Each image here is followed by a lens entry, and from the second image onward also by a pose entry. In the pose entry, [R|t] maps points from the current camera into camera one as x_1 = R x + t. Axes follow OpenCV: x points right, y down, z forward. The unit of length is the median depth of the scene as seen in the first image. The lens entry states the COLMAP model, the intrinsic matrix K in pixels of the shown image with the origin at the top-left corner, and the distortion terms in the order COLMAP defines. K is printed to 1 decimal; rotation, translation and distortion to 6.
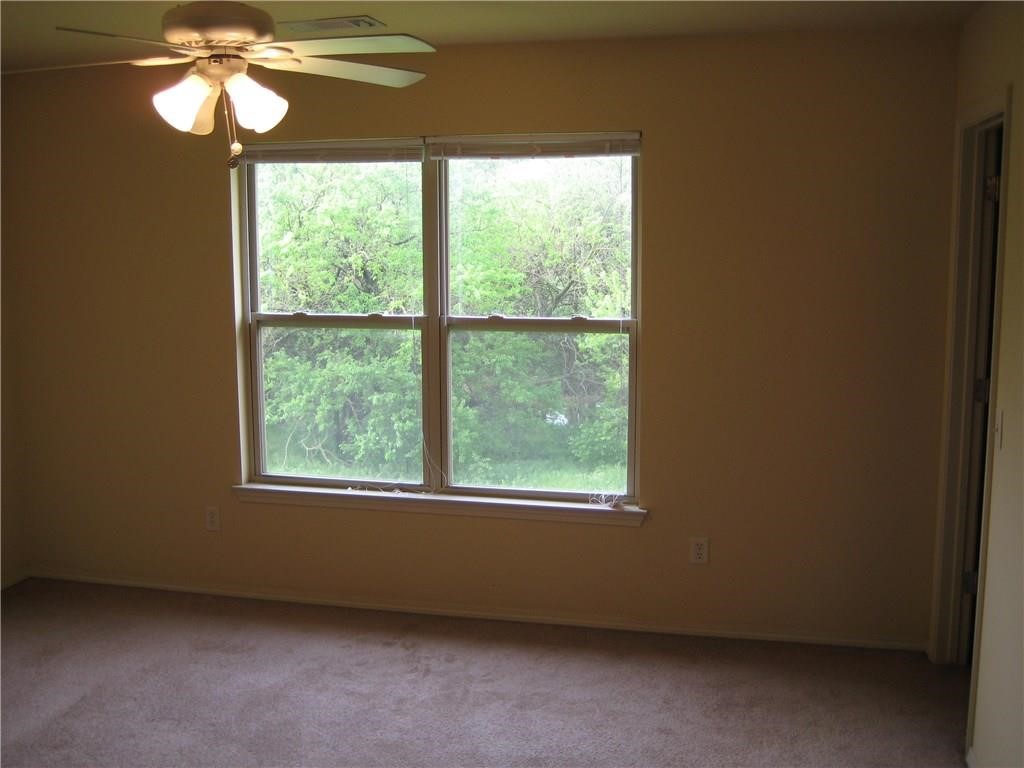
lens RADIAL K [[1070.4, 0, 505.5], [0, 1070.4, 379.3], [0, 0, 1]] dist [-0.078360, 0.000000]
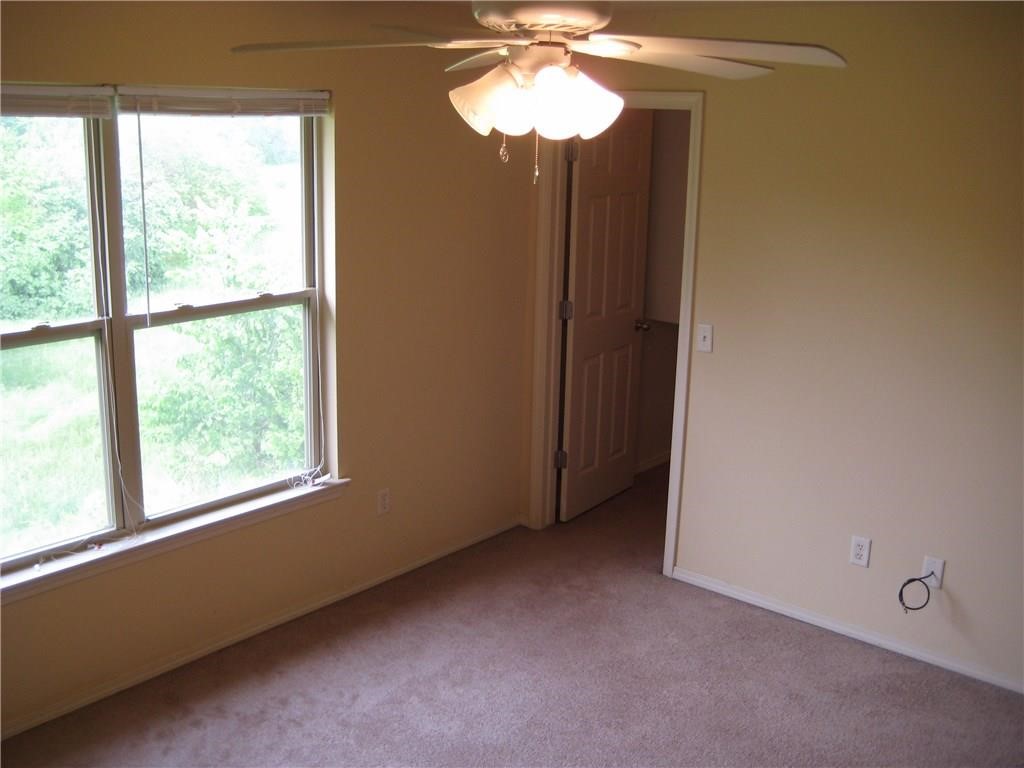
lens RADIAL K [[1070.4, 0, 509.0], [0, 1070.4, 387.0], [0, 0, 1]] dist [-0.078360, 0.000000]
pose [[0.454673, -0.206039, 0.866499, -0.644846], [0.102570, 0.978515, 0.178854, -0.123046], [-0.884733, 0.007557, 0.466038, 0.406069]]
